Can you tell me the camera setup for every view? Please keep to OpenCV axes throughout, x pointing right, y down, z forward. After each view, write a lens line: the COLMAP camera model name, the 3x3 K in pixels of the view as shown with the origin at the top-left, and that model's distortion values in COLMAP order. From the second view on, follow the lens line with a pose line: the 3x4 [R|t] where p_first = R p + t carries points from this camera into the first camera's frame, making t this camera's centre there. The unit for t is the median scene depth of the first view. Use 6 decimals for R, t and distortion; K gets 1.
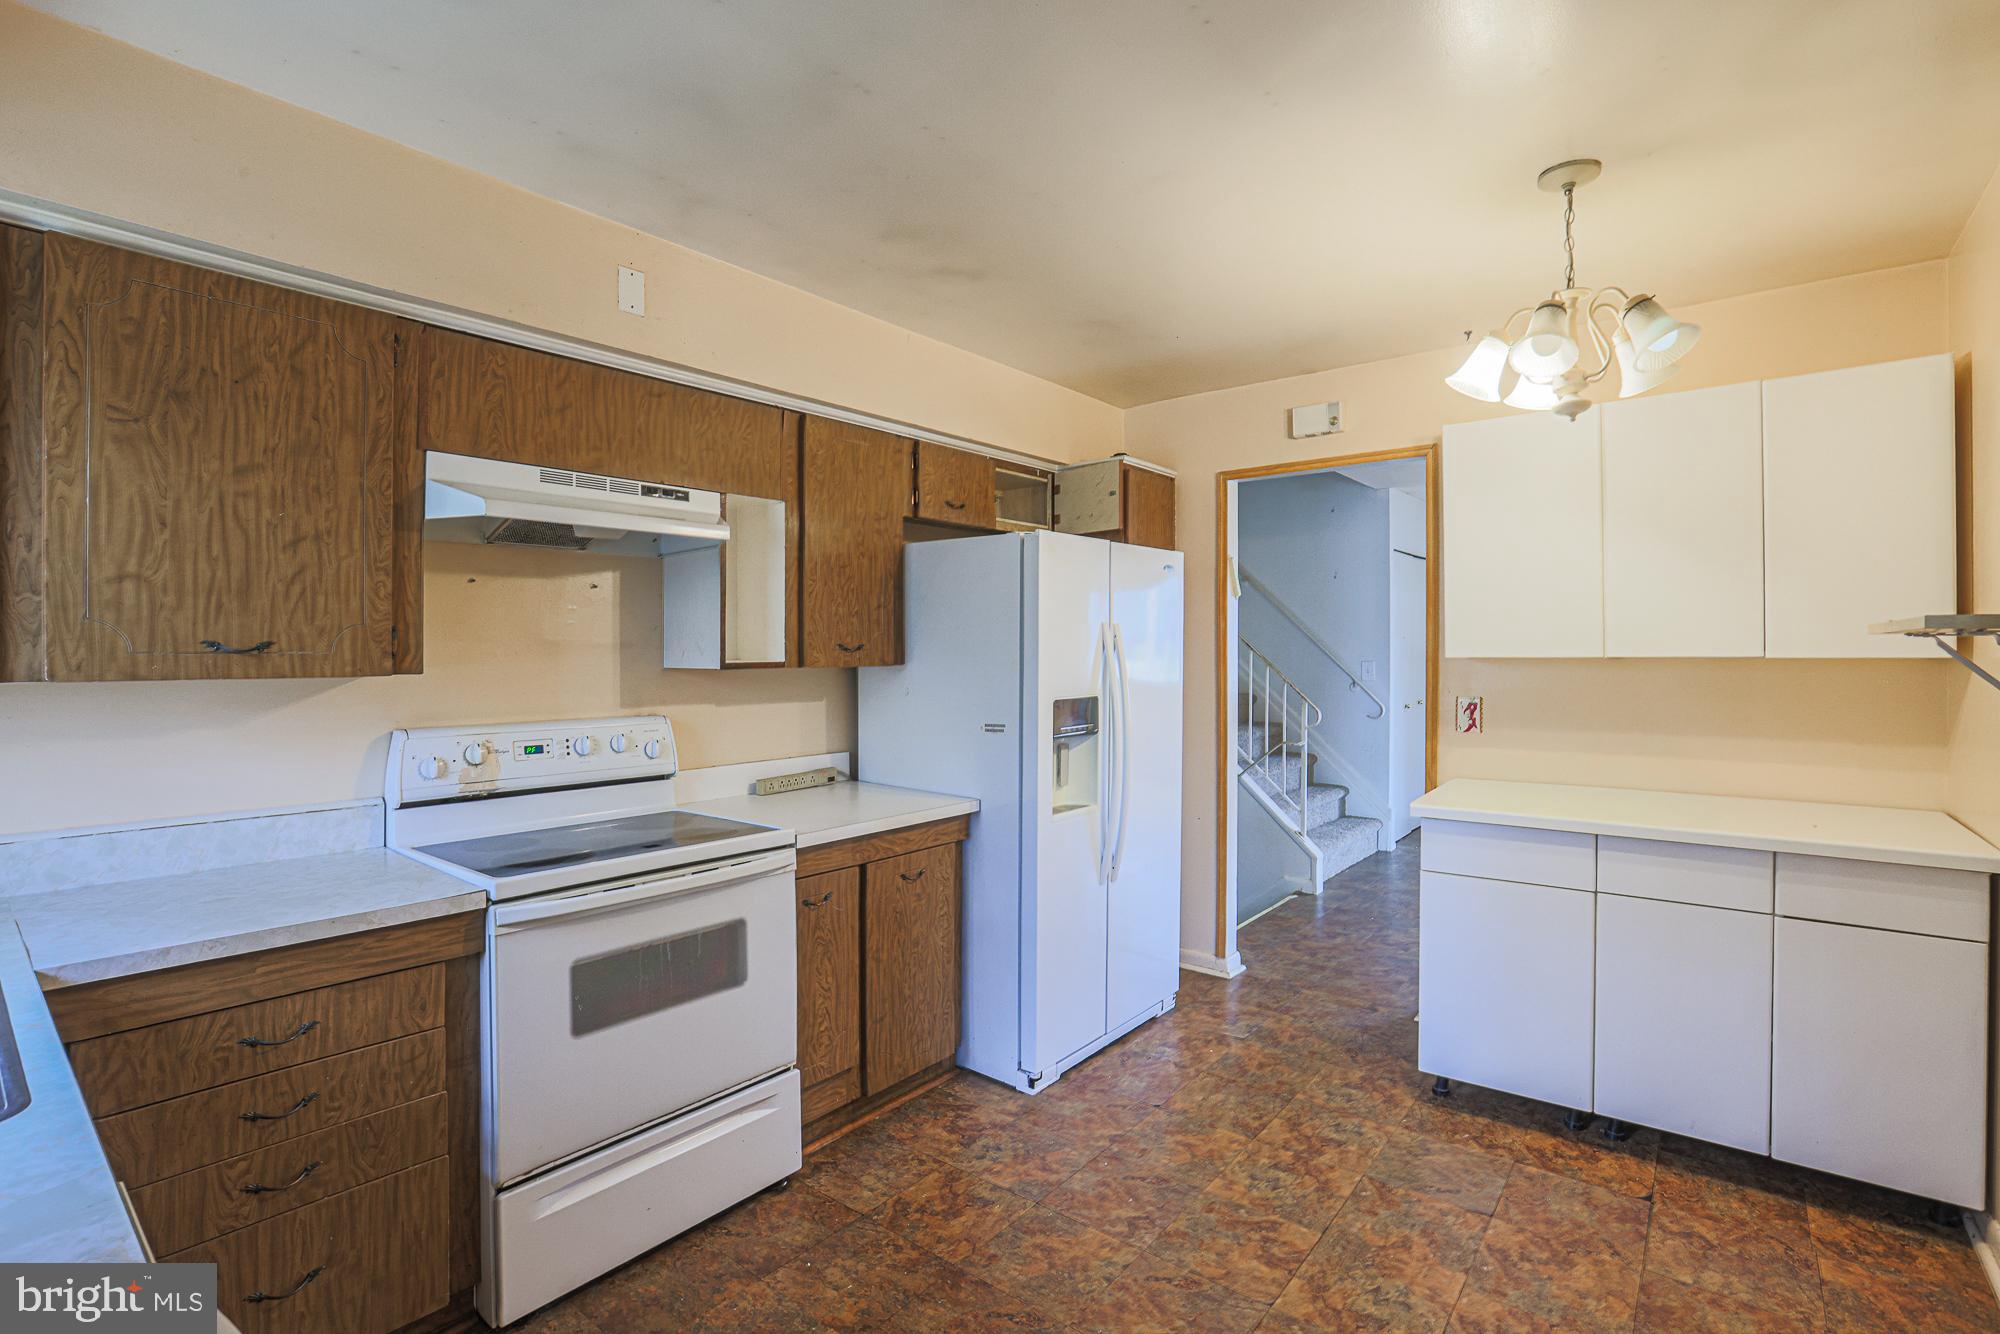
lens RADIAL K [[922.2, 0, 1004.7], [0, 922.2, 661.6], [0, 0, 1]] dist [-0.062832, 0.019094]
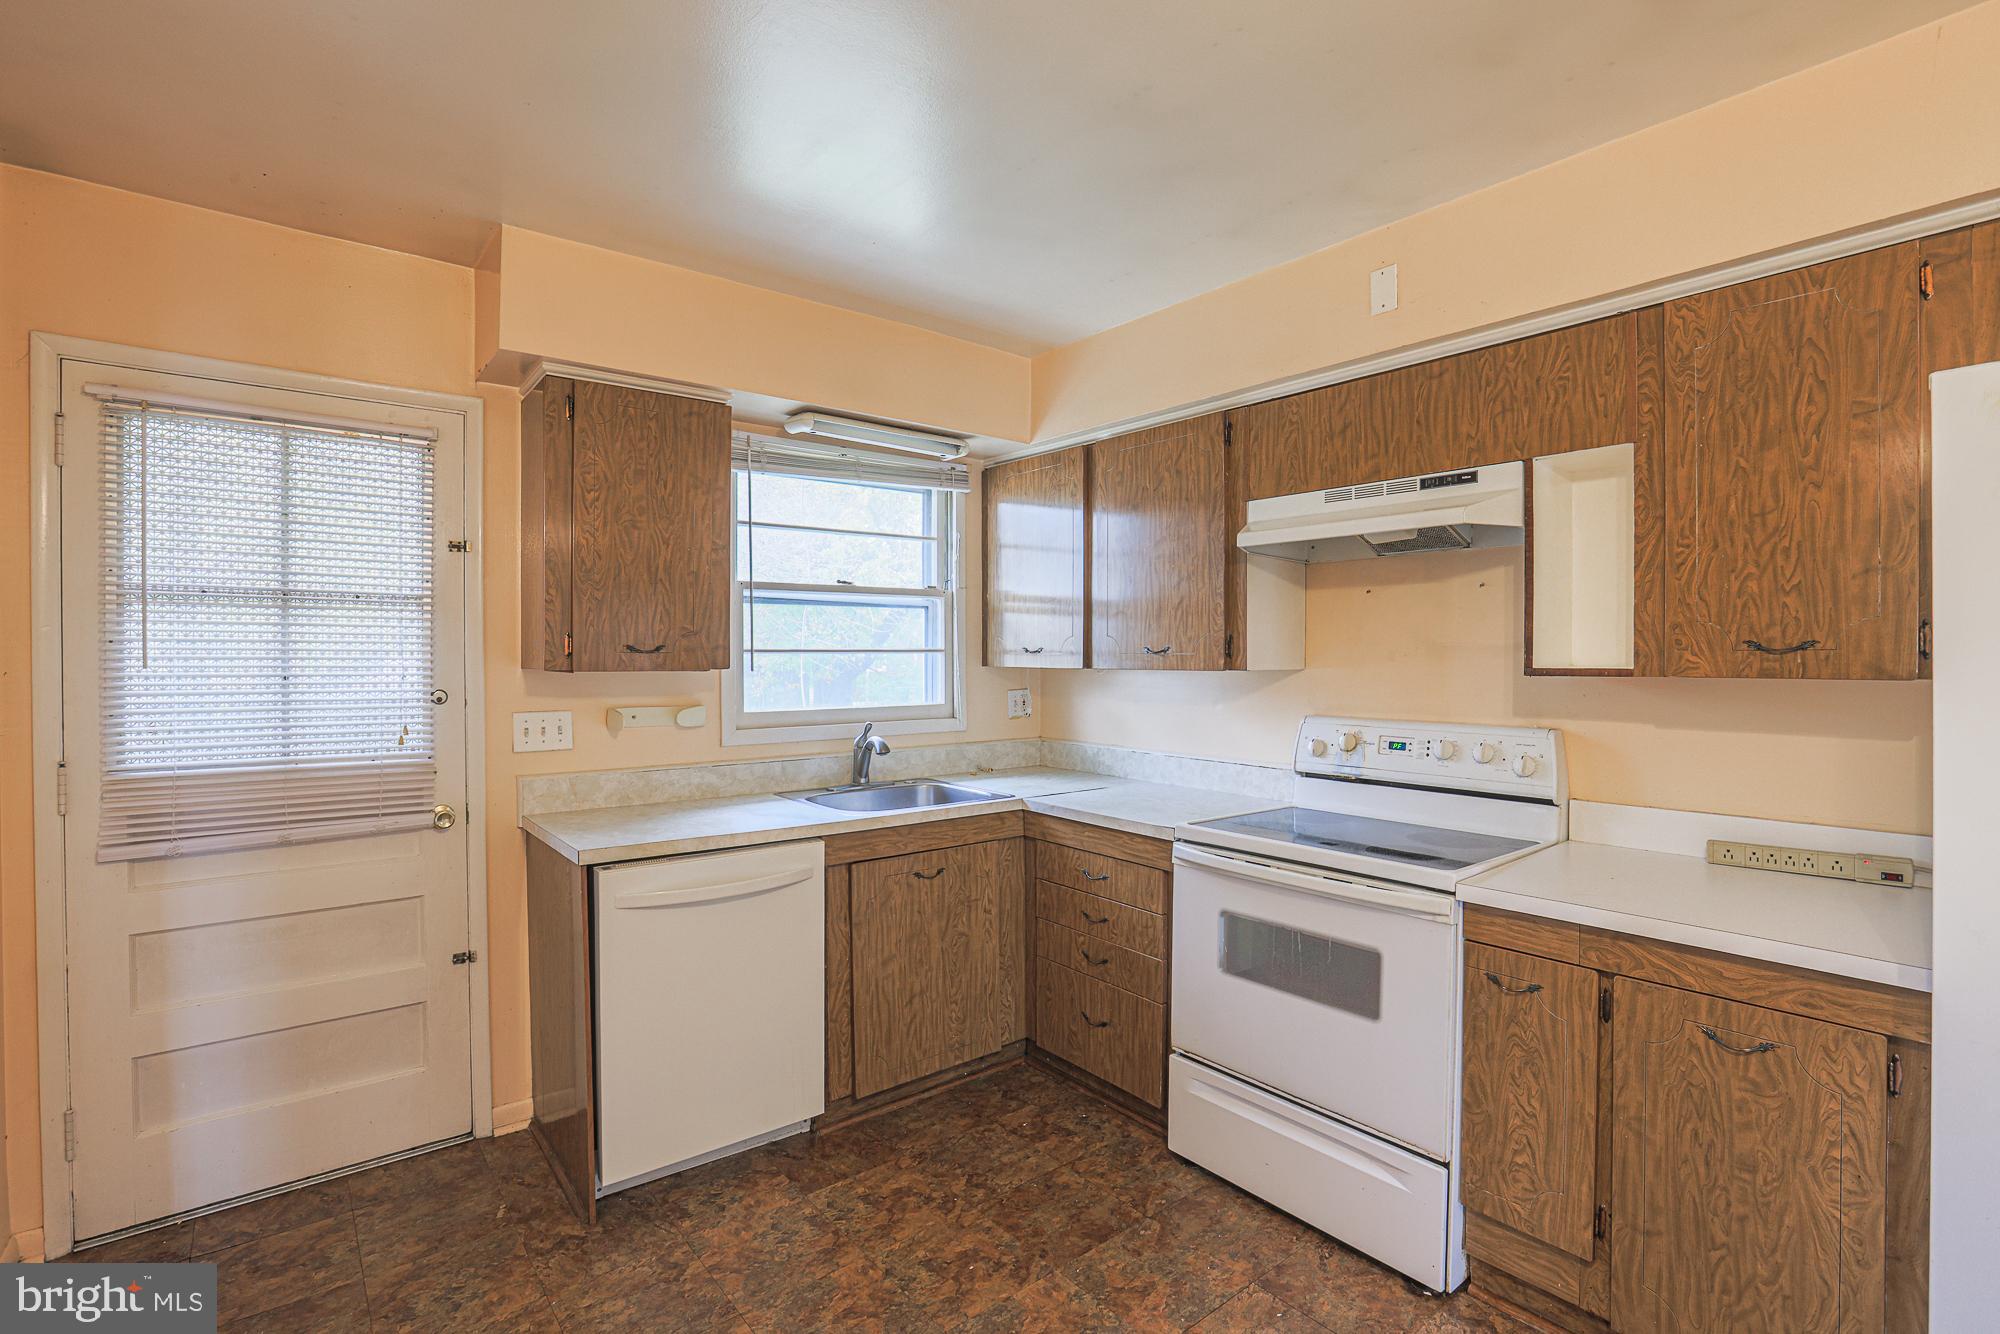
lens RADIAL K [[928.8, 0, 995.6], [0, 928.8, 677.9], [0, 0, 1]] dist [-0.034603, 0.000224]
pose [[-0.213730, 0.031749, -0.976377, 0.661650], [-0.006552, 0.999403, 0.033932, -0.016584], [0.976871, 0.013650, -0.213395, 0.802508]]
